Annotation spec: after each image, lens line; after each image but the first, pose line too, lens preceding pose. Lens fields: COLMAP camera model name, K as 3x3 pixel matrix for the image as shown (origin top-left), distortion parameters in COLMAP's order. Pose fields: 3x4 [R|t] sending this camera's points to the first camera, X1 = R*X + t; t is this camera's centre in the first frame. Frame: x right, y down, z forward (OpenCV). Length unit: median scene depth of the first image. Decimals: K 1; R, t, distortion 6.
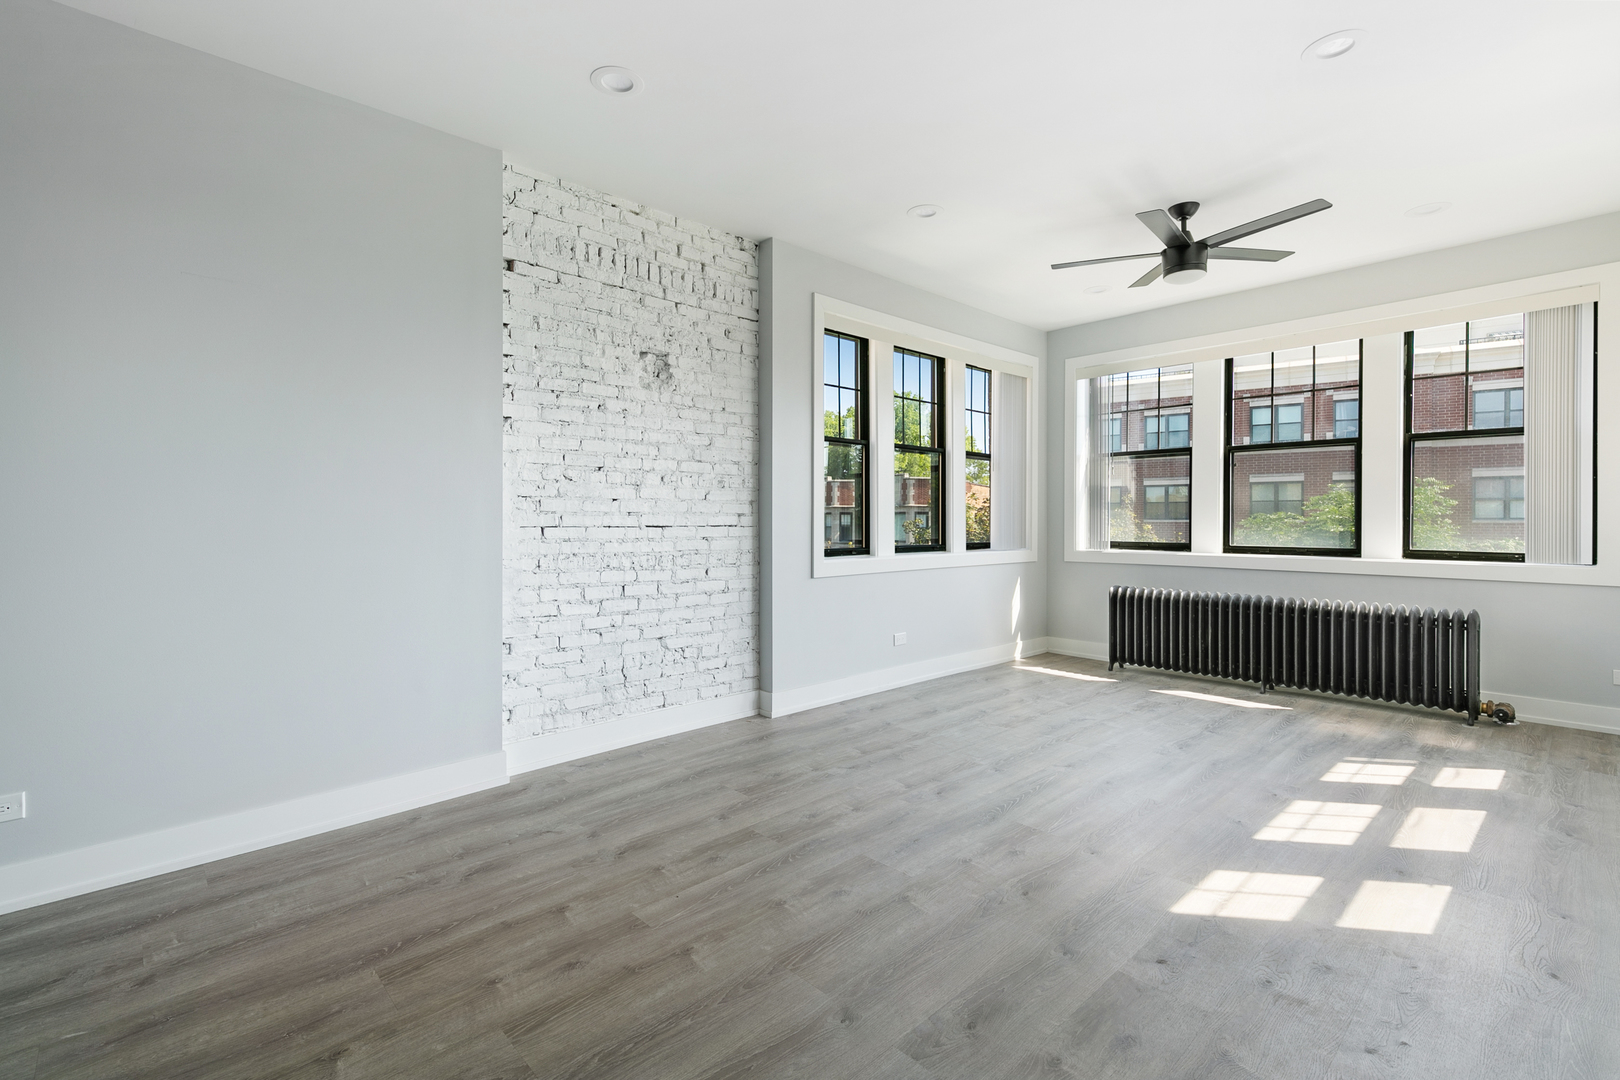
lens RADIAL K [[728.3, 0, 817.2], [0, 728.3, 527.2], [0, 0, 1]] dist [0.007388, -0.000744]
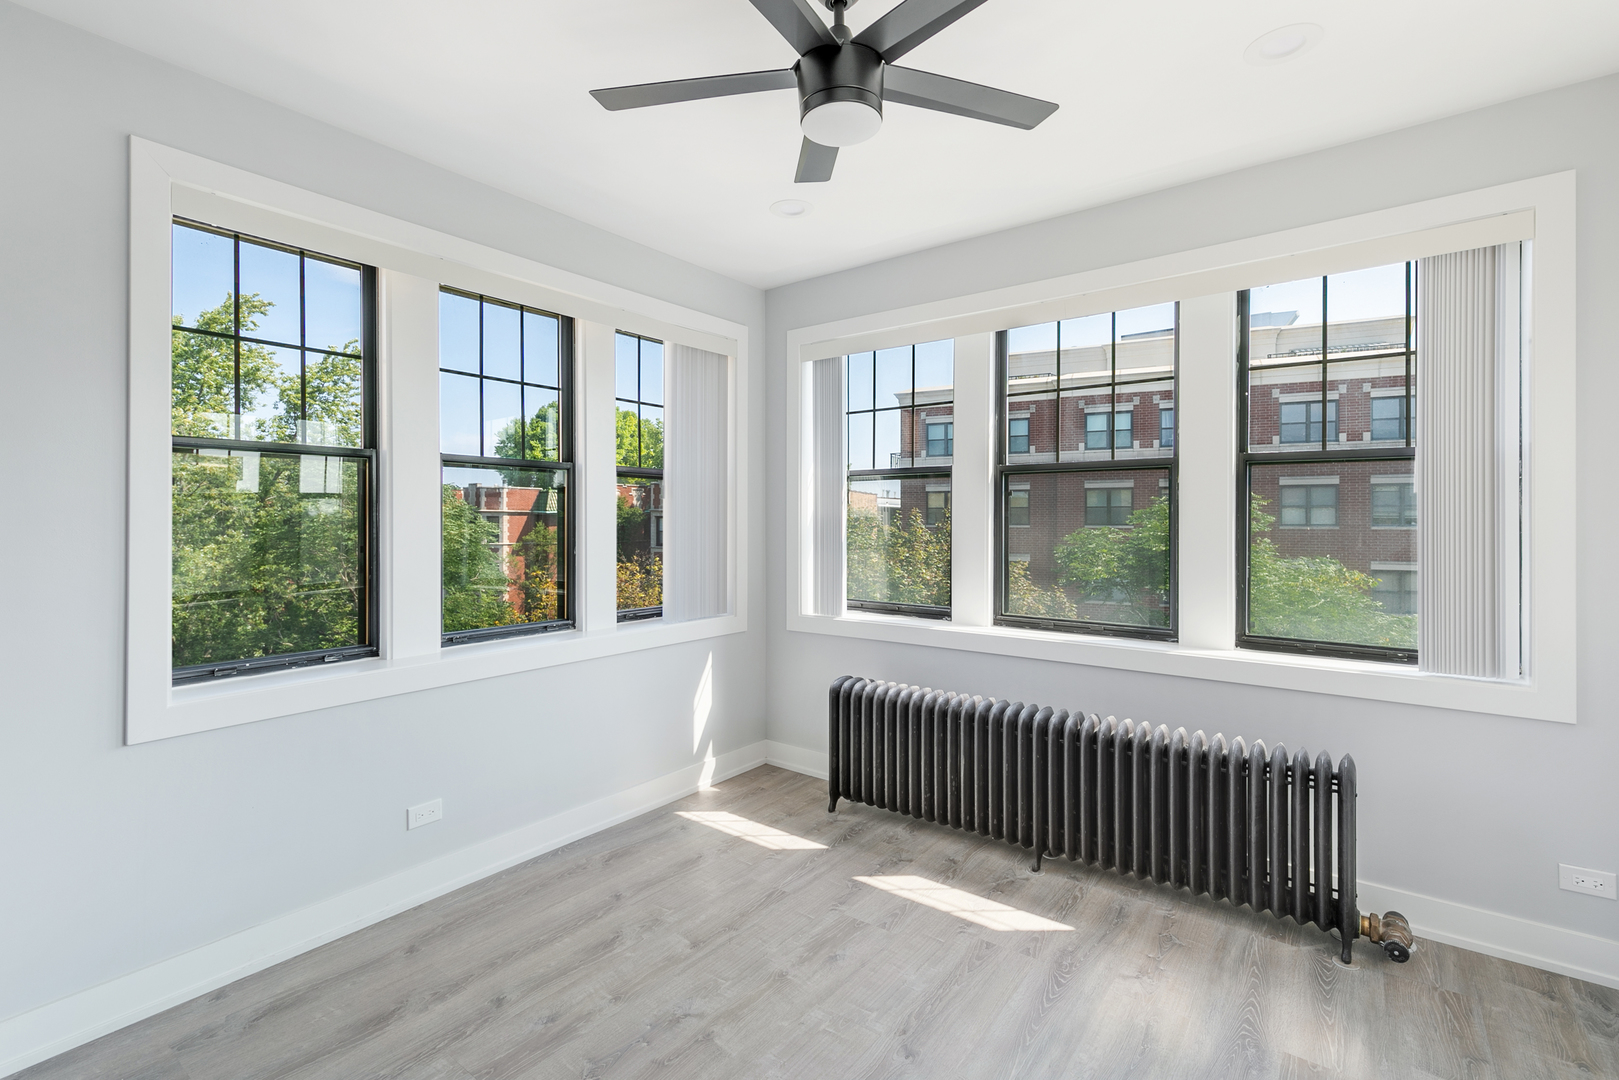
lens RADIAL K [[727.9, 0, 816.3], [0, 727.9, 527.9], [0, 0, 1]] dist [0.007388, -0.000744]
pose [[0.985336, -0.004220, 0.170572, 0.362004], [0.003841, 0.999989, 0.002548, -0.071355], [-0.170581, -0.001856, 0.985342, 0.475945]]
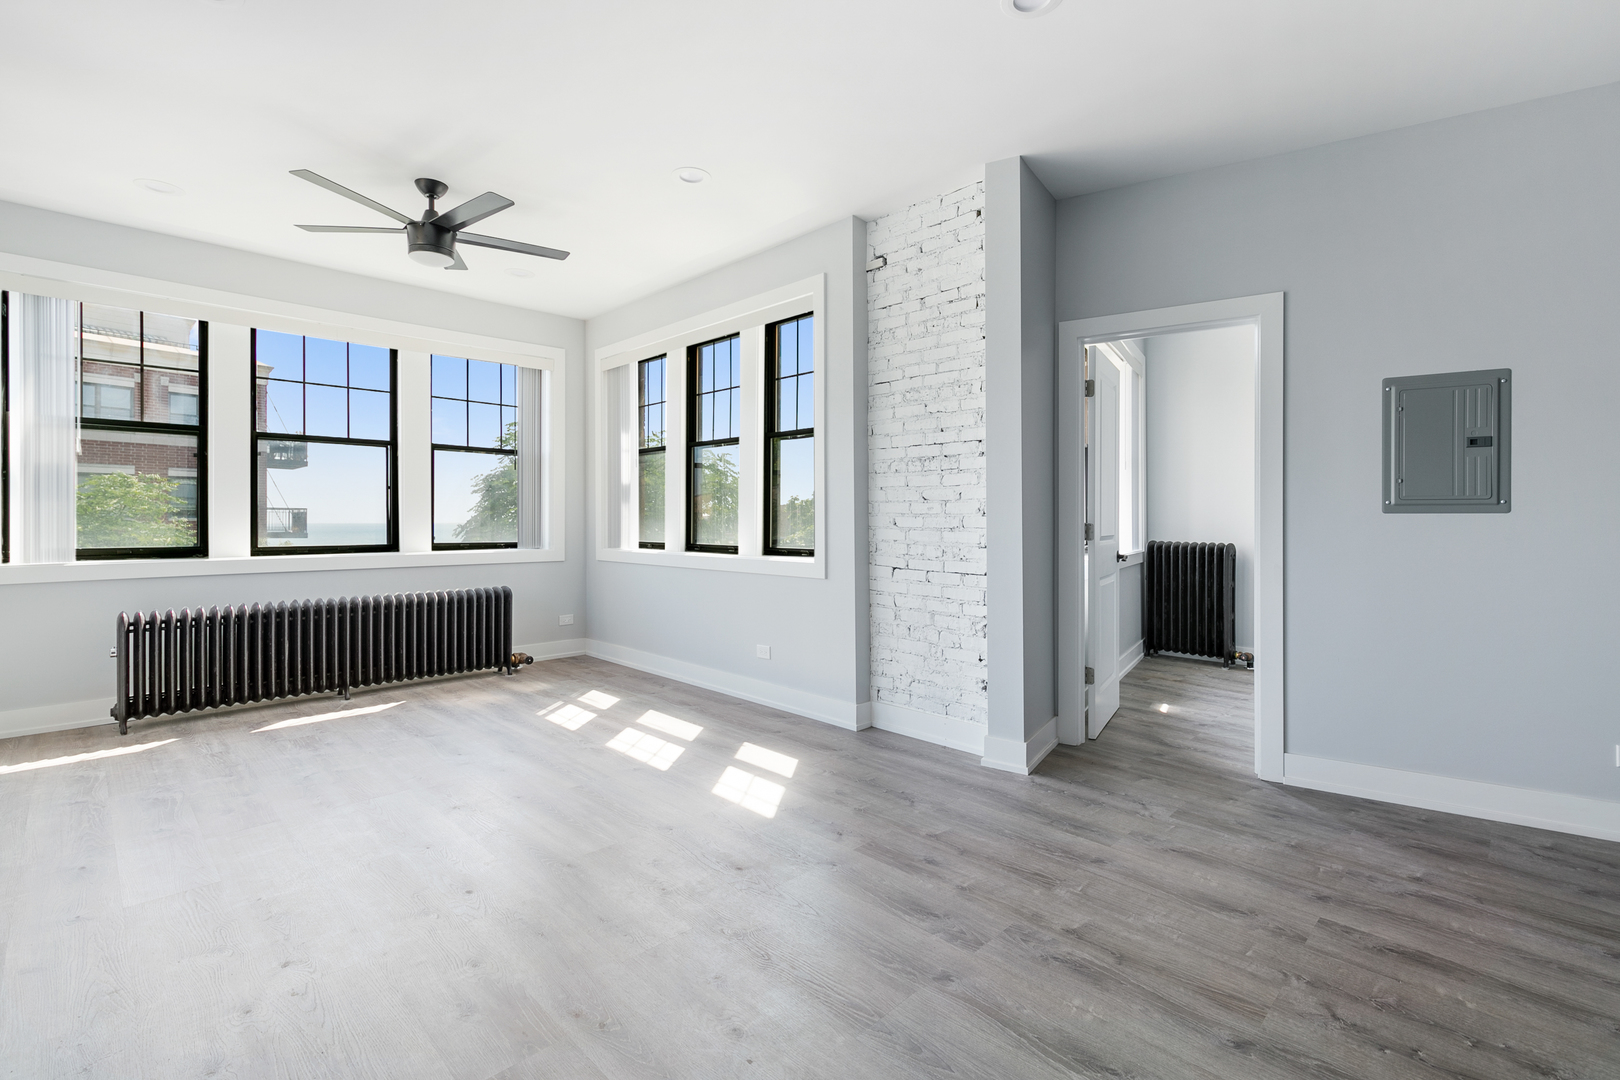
lens RADIAL K [[728.3, 0, 806.1], [0, 728.3, 529.5], [0, 0, 1]] dist [0.007388, -0.000744]
pose [[-0.029330, -0.015969, 0.999442, -0.399232], [0.008838, 0.999829, 0.016234, -0.004594], [-0.999531, 0.009309, -0.029184, 0.480753]]
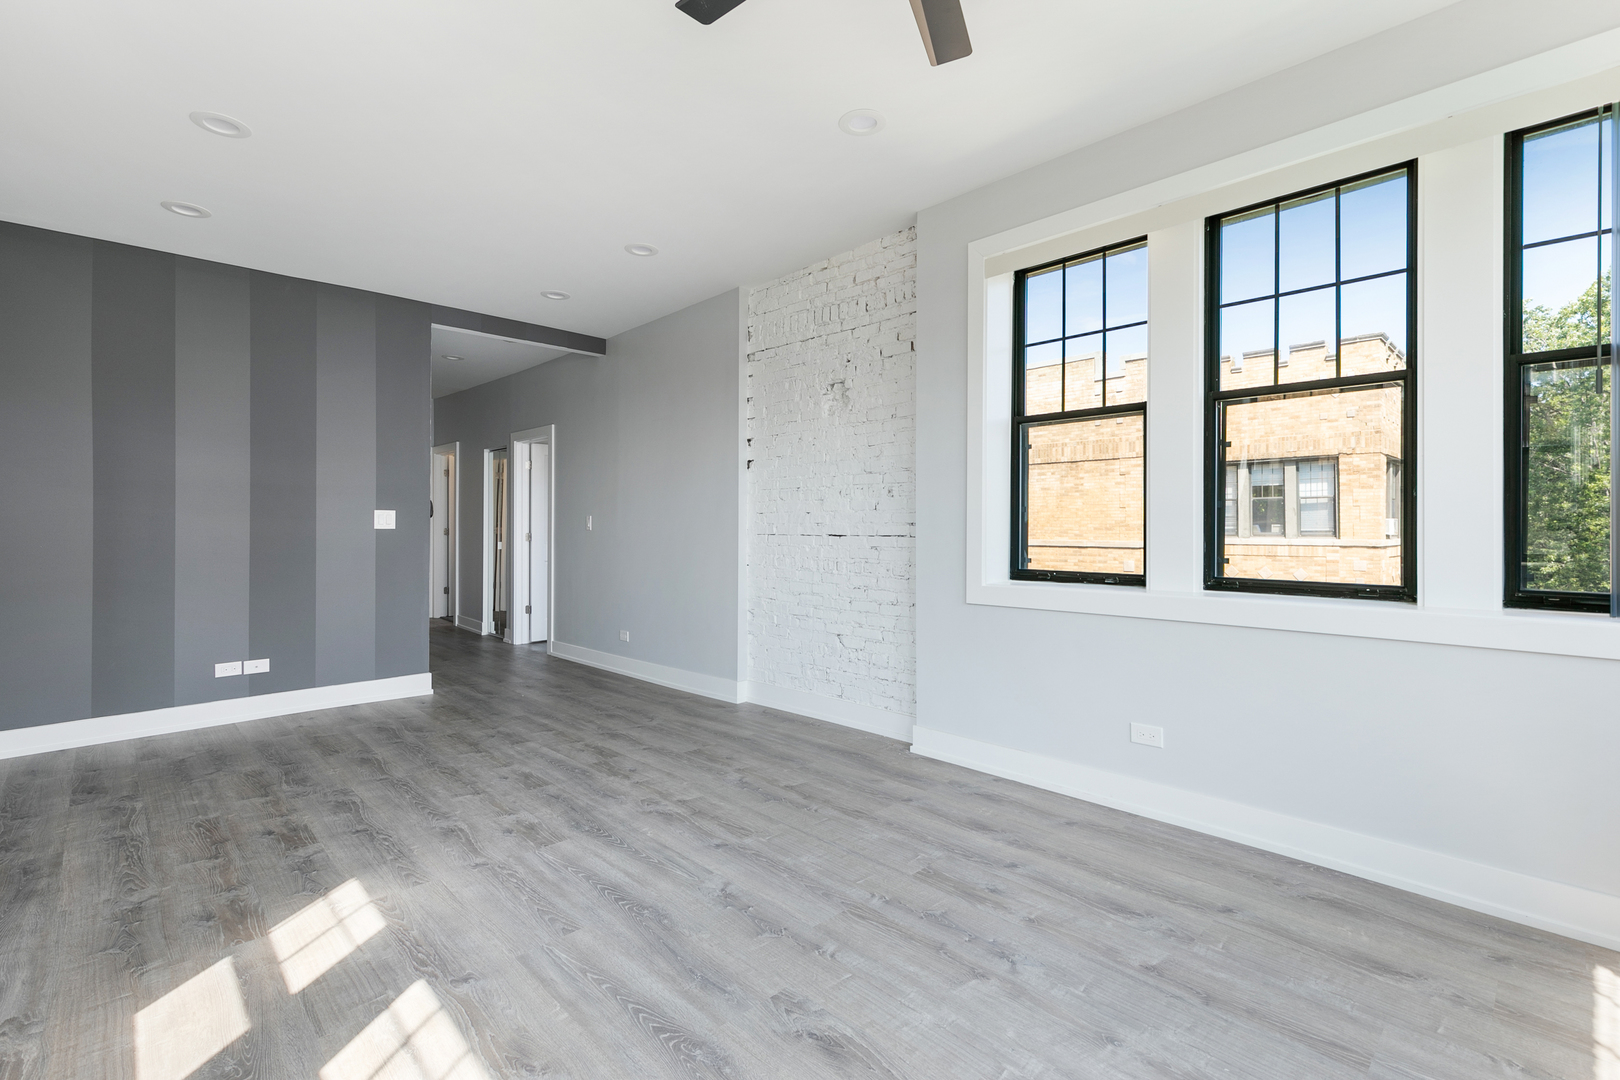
lens RADIAL K [[728.3, 0, 811.5], [0, 728.3, 530.6], [0, 0, 1]] dist [0.007388, -0.000744]
pose [[0.015955, 0.006232, -0.999853, 0.804907], [-0.007886, 0.999950, 0.006107, -0.013628], [0.999842, 0.007787, 0.016003, 0.835798]]
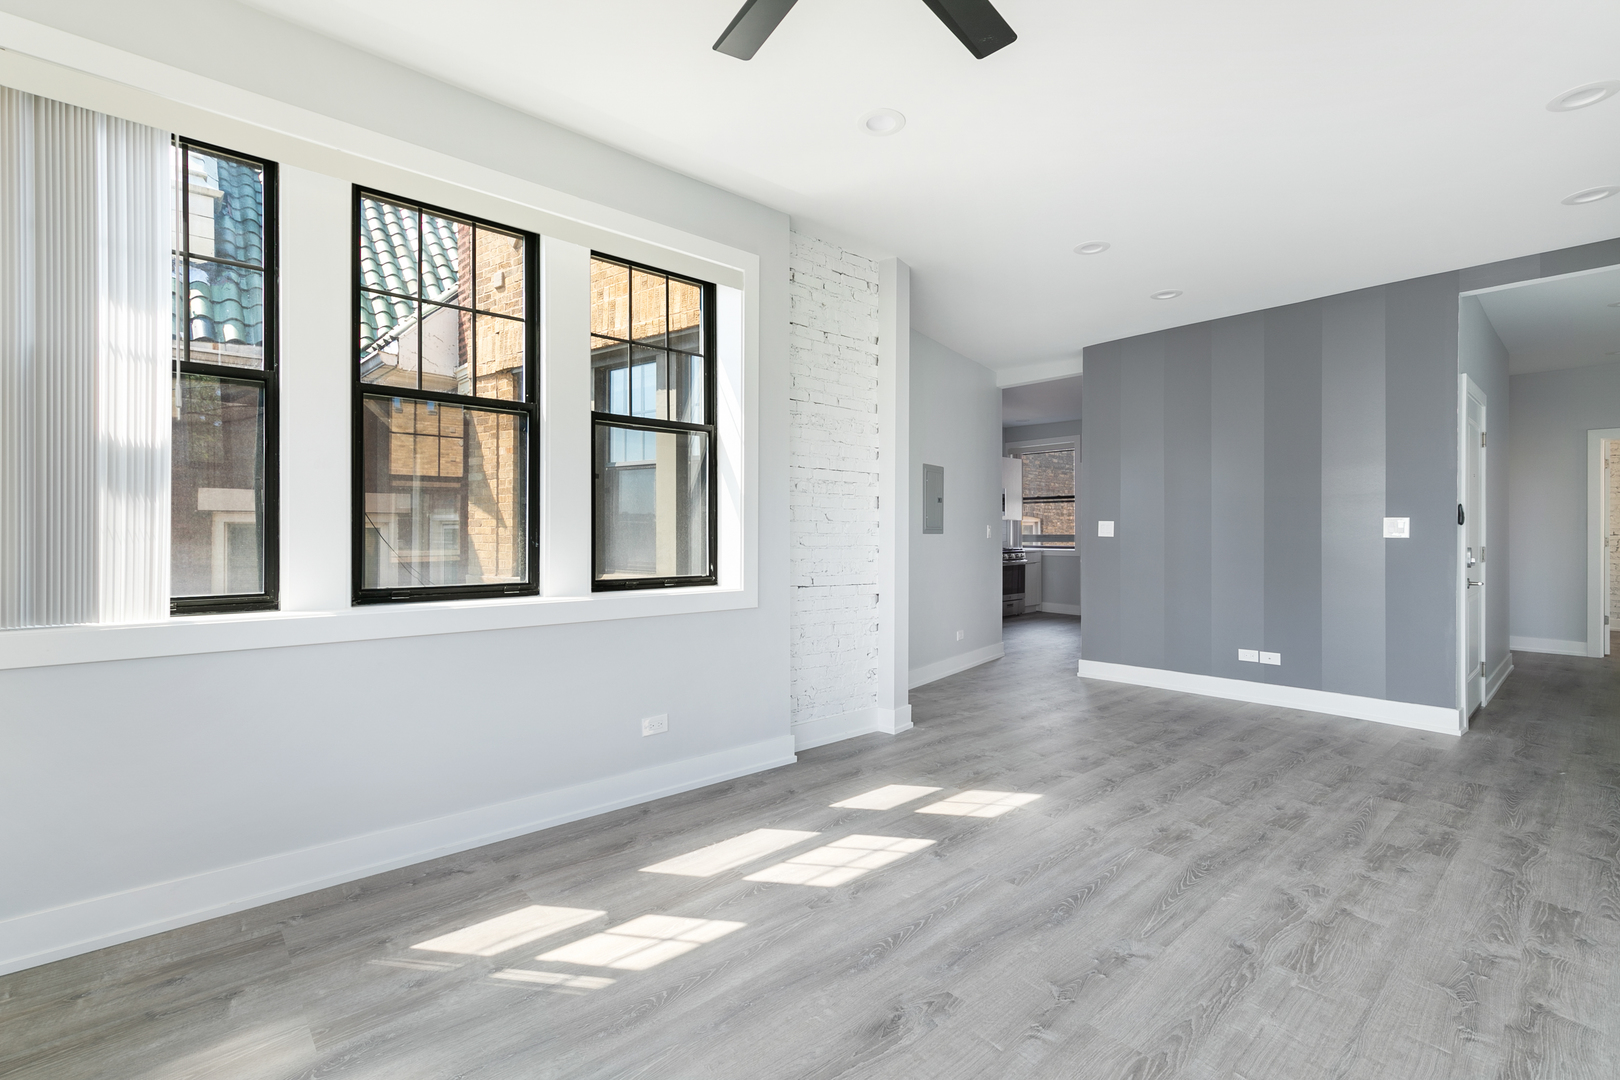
lens RADIAL K [[728.3, 0, 819.3], [0, 728.3, 533.6], [0, 0, 1]] dist [0.007388, -0.000744]
pose [[-0.999834, -0.004657, 0.017640, 0.457272], [-0.004477, 0.999937, 0.010249, -0.016670], [-0.017686, 0.010168, -0.999792, 1.248049]]
